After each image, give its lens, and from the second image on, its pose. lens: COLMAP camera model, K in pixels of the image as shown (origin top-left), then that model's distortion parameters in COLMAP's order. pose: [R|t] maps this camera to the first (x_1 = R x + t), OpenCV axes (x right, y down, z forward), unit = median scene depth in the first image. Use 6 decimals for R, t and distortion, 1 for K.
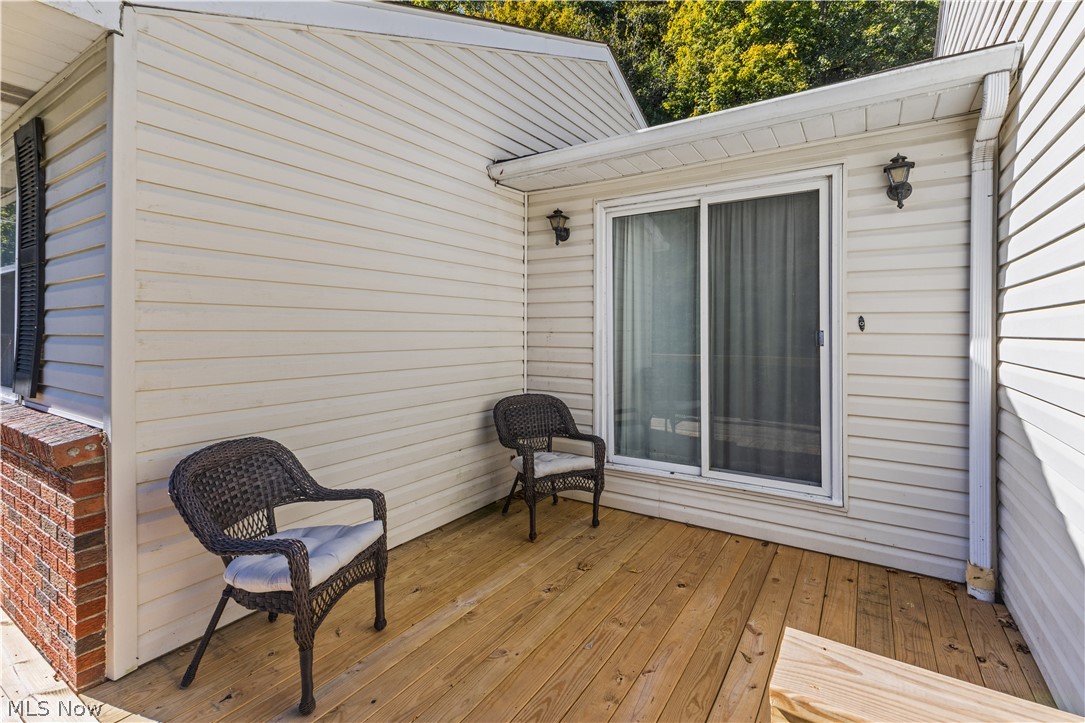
lens RADIAL K [[497.0, 0, 541.5], [0, 497.0, 323.3], [0, 0, 1]] dist [0.001001, 0.000245]
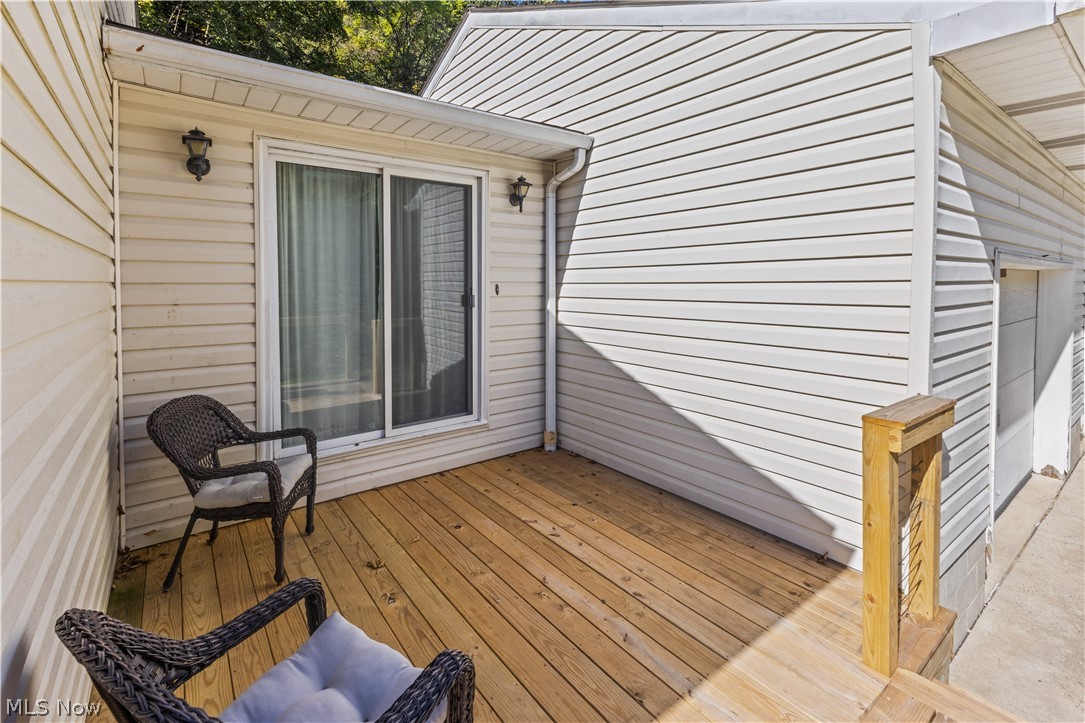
lens RADIAL K [[496.1, 0, 540.5], [0, 496.1, 294.2], [0, 0, 1]] dist [0.000400, -0.000076]
pose [[0.340511, -0.023990, 0.939934, -0.601445], [-0.005529, 0.999606, 0.027516, -0.024221], [-0.940224, -0.014566, 0.340244, 0.392827]]
